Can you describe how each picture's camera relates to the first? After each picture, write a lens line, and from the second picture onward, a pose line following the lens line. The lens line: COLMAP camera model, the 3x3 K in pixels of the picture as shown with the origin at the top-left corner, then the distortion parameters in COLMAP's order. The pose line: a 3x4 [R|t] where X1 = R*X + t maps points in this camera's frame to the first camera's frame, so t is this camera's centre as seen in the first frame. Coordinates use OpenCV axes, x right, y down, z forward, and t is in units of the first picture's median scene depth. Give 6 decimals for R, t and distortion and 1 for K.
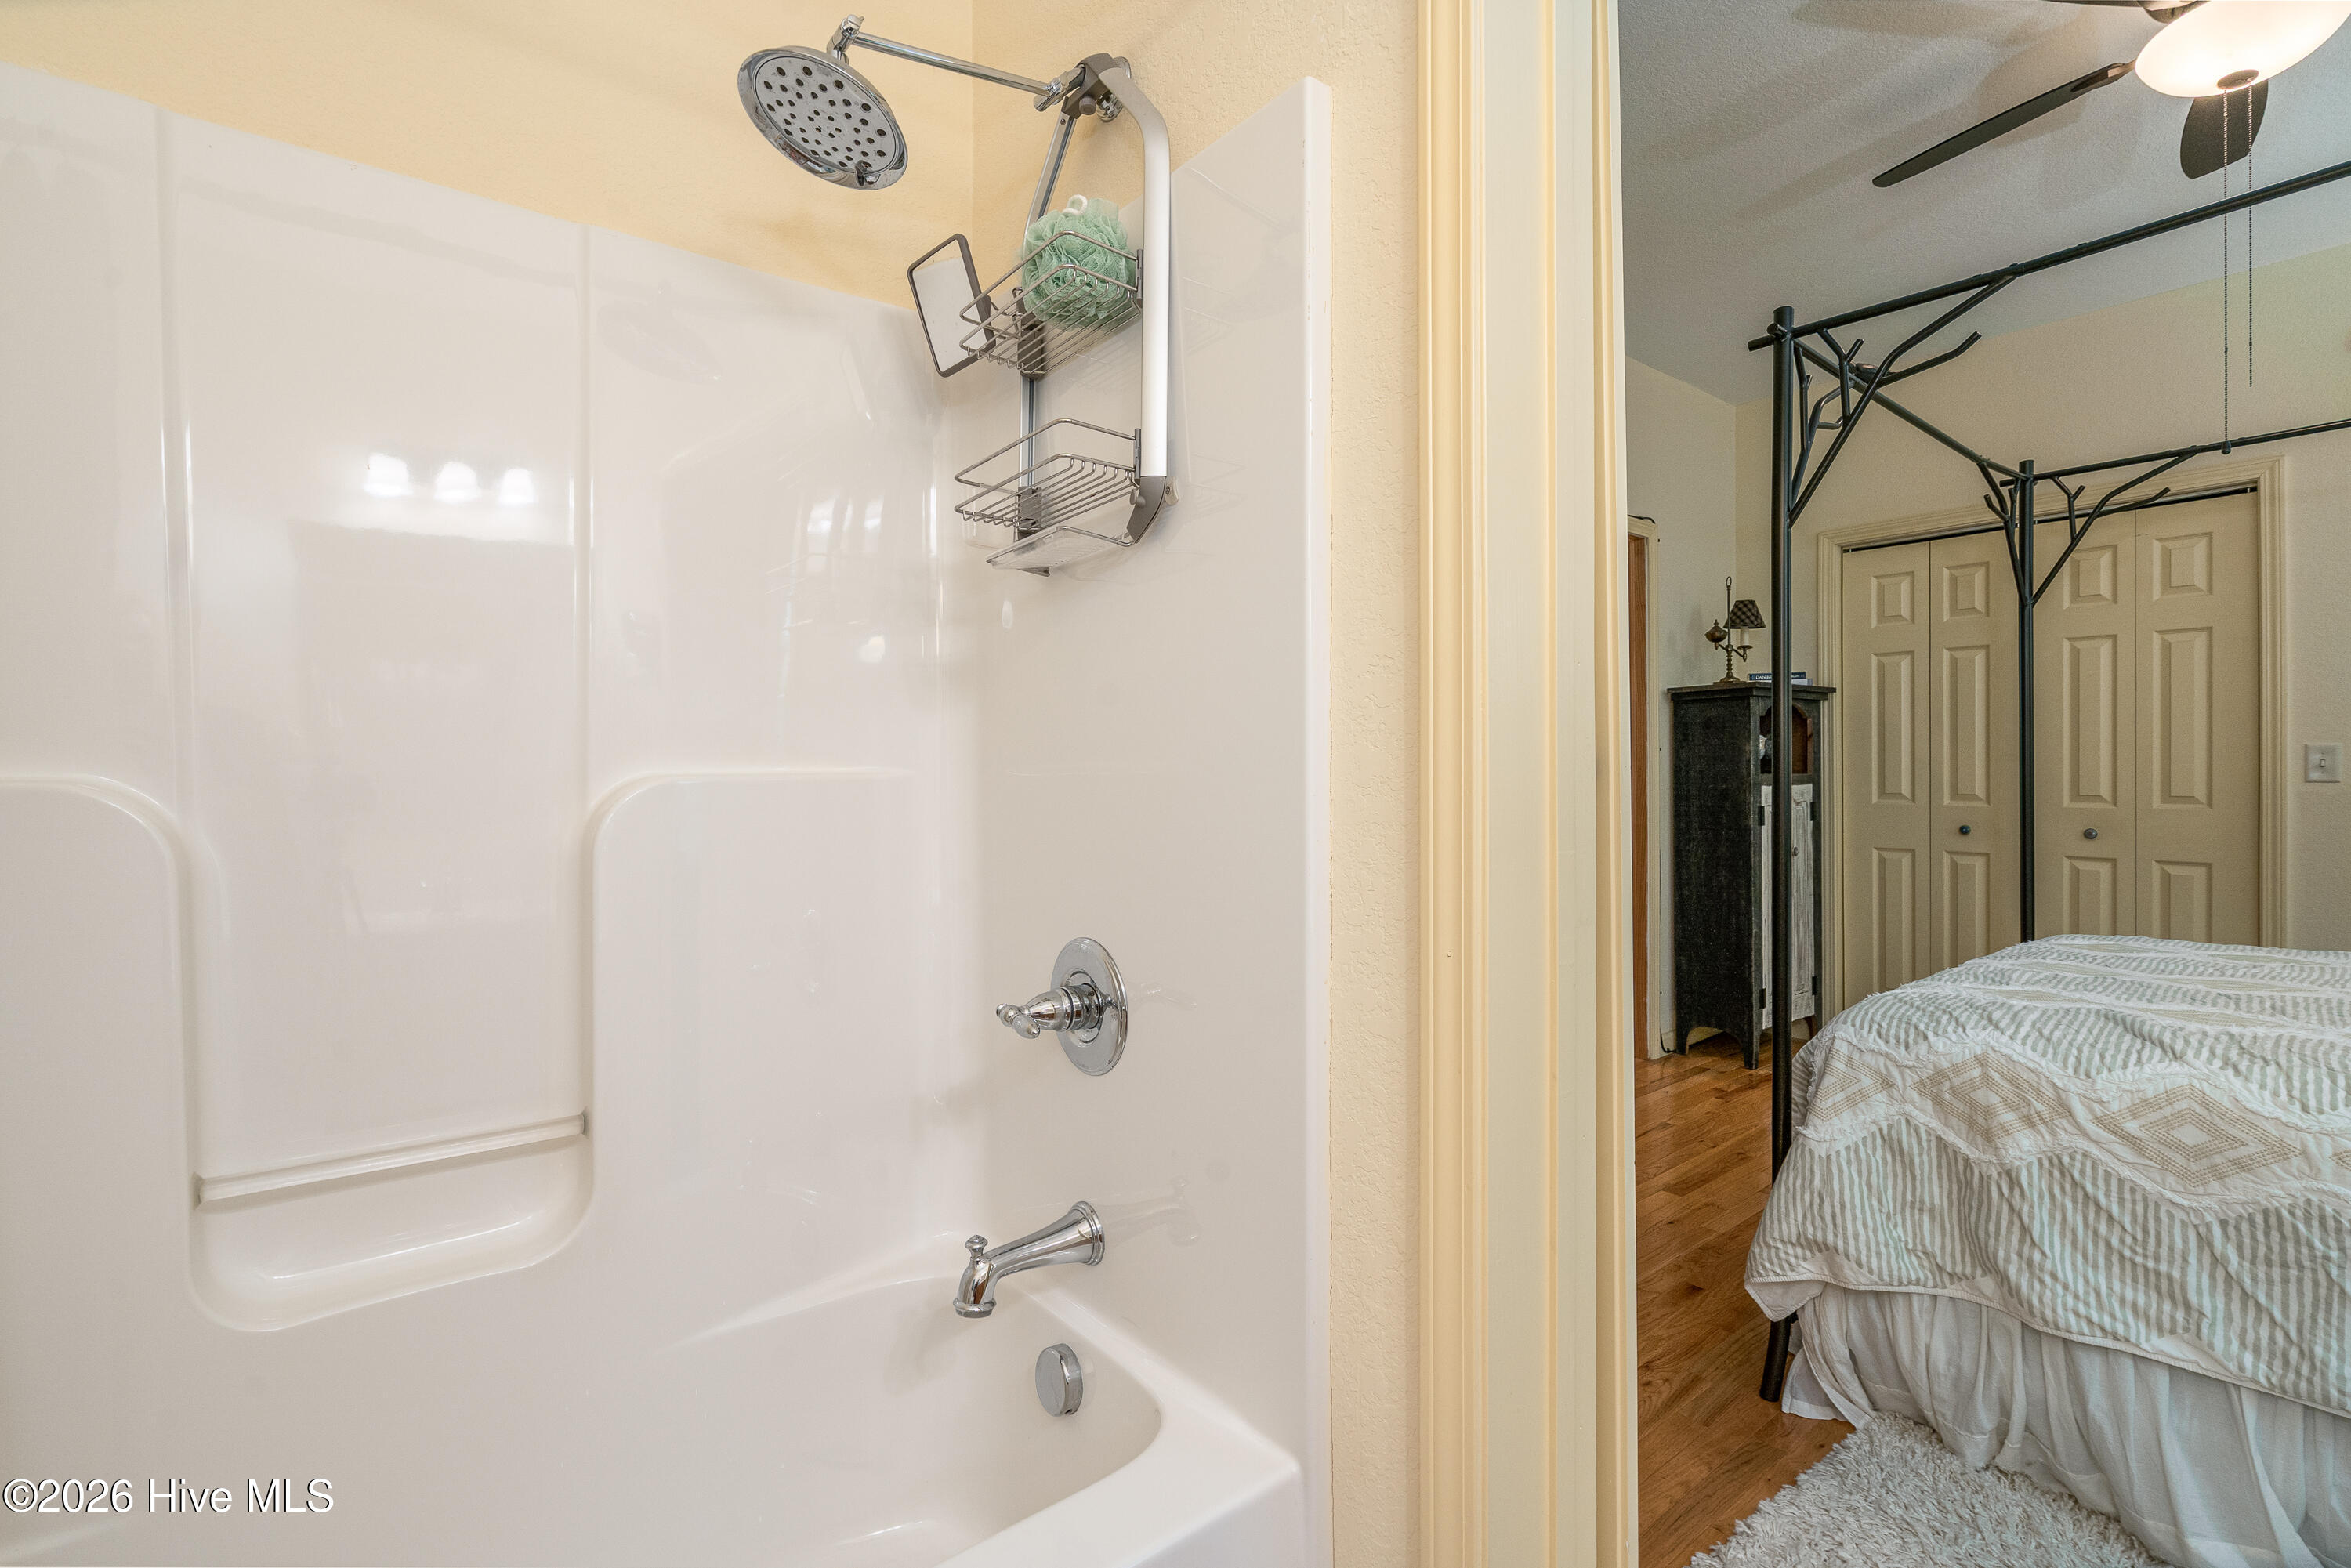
lens RADIAL K [[1071.7, 0, 1174.8], [0, 1071.7, 774.3], [0, 0, 1]] dist [-0.001416, 0.001042]
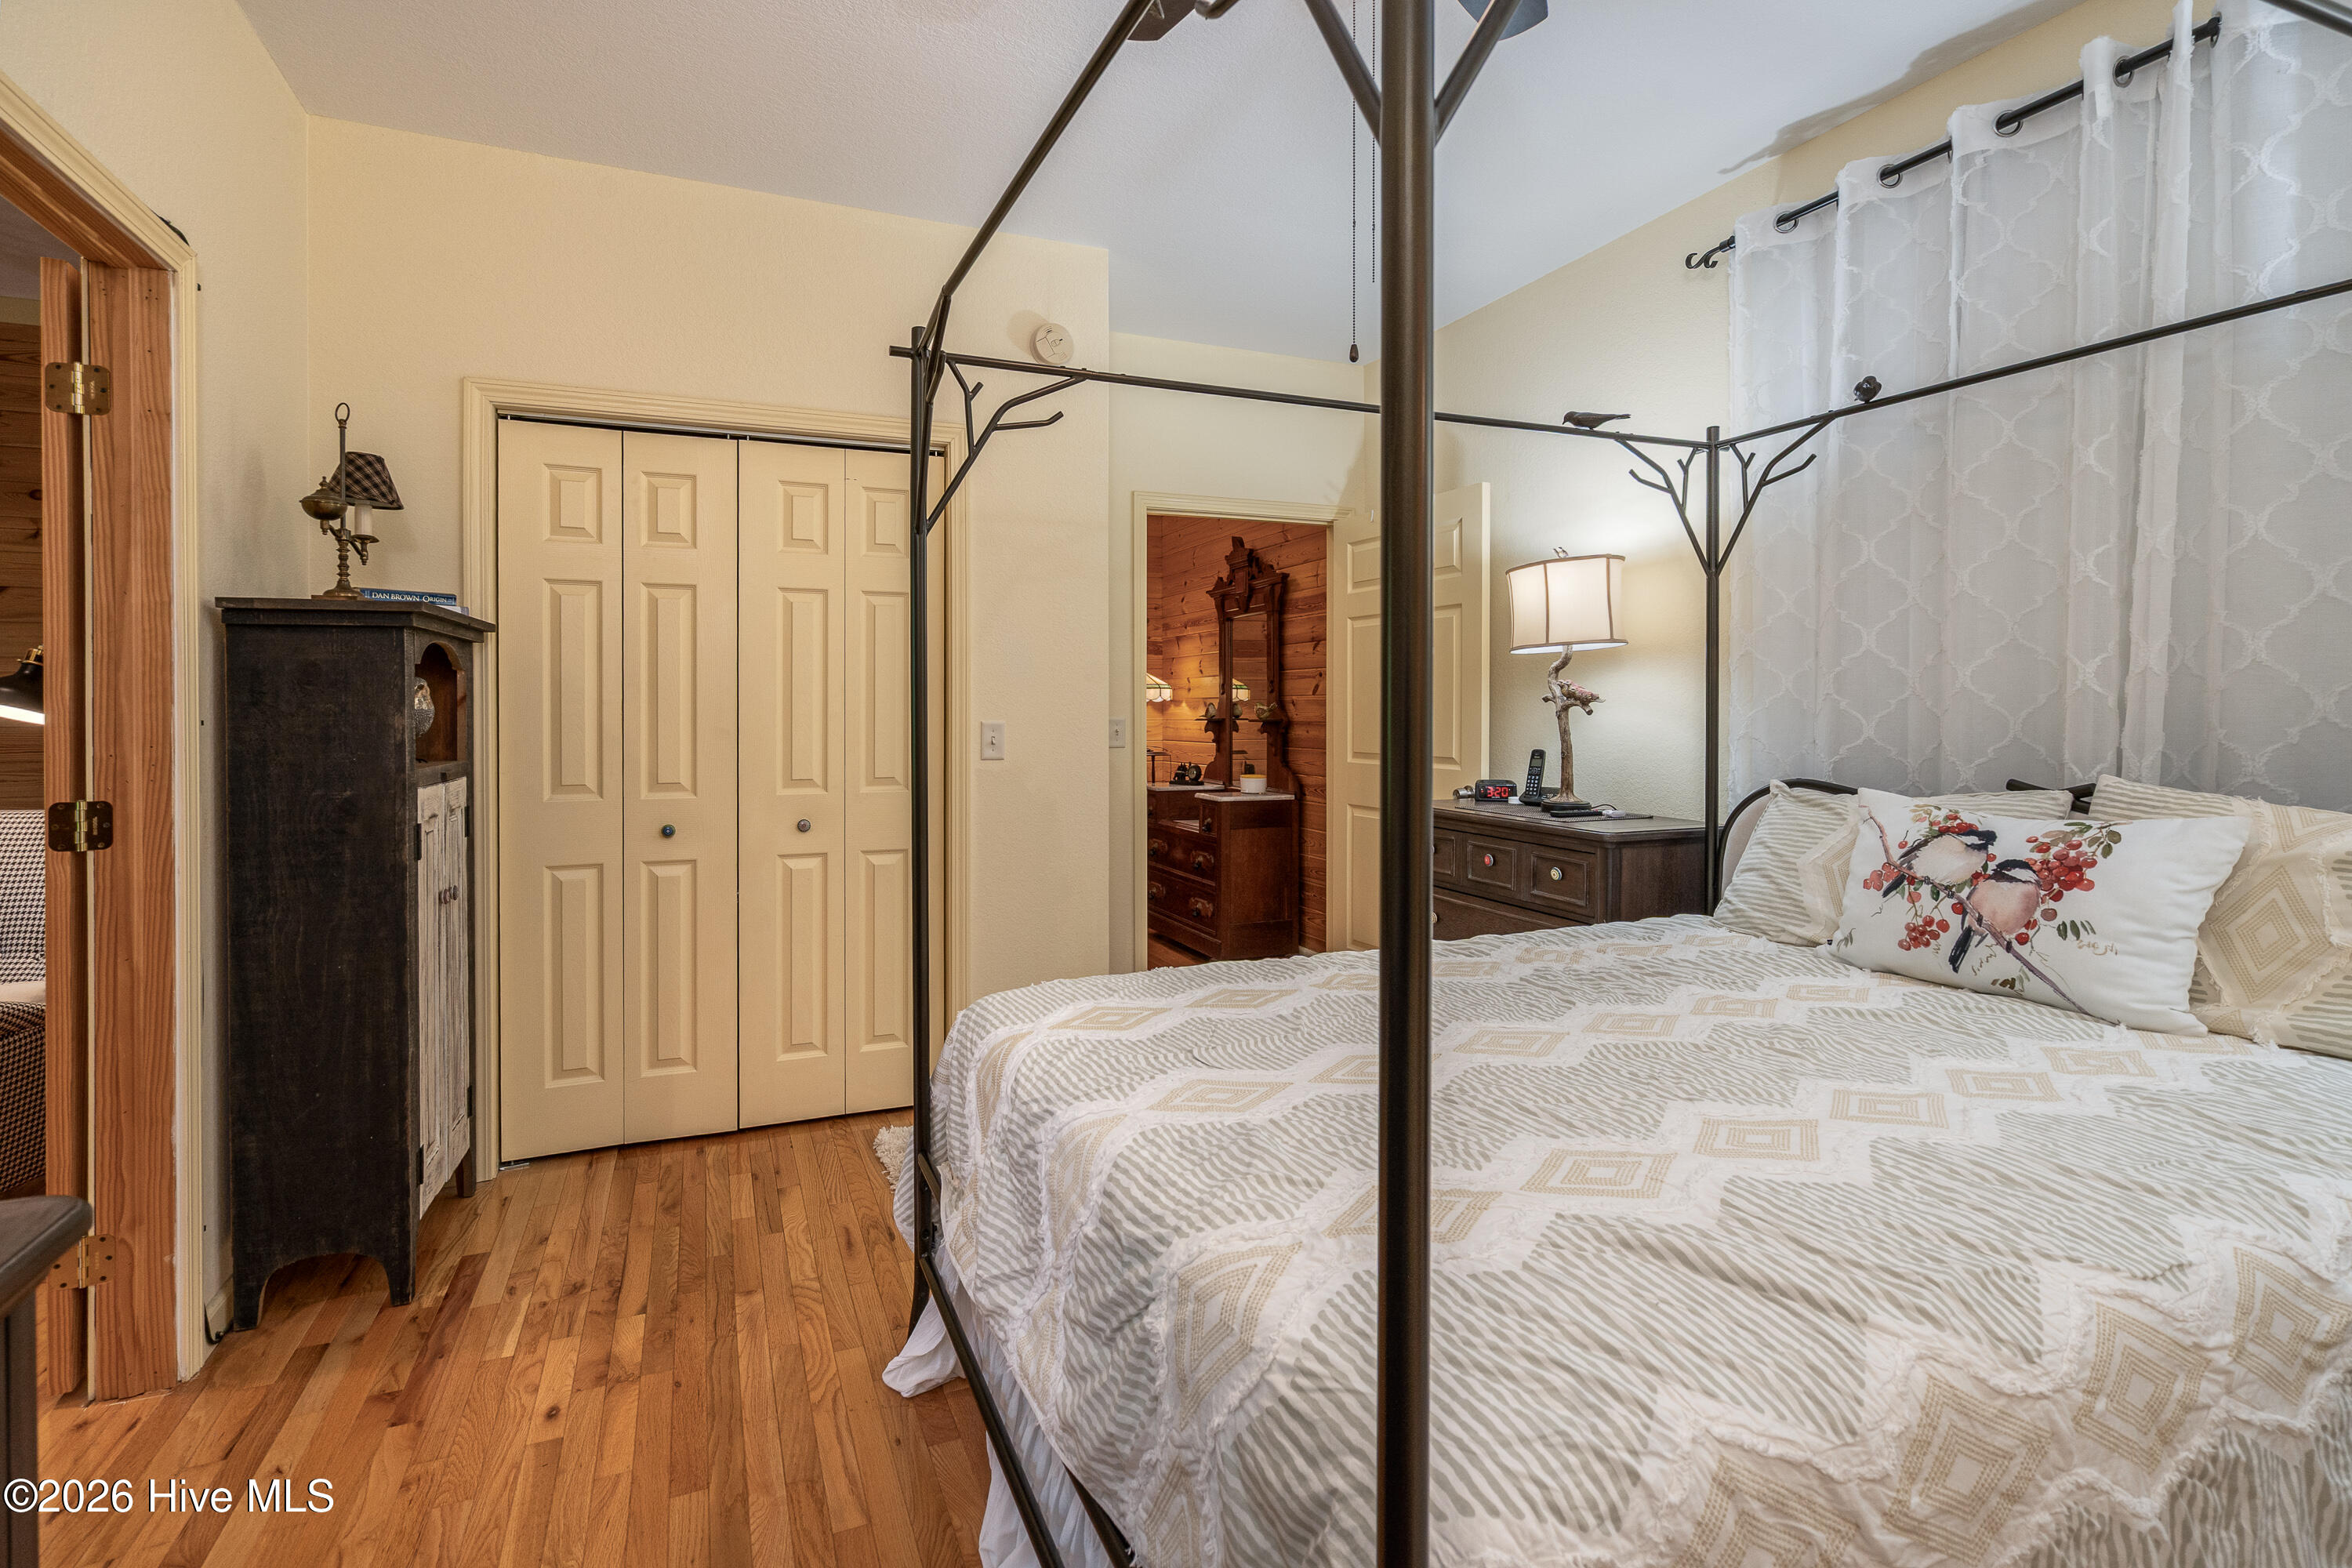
lens RADIAL K [[1072.2, 0, 1126.1], [0, 1072.2, 720.5], [0, 0, 1]] dist [-0.001416, 0.001042]
pose [[0.274093, -0.001201, 0.961703, 0.107273], [0.002183, 0.999997, 0.000627, -0.024119], [-0.961701, 0.001928, 0.274095, 0.481832]]
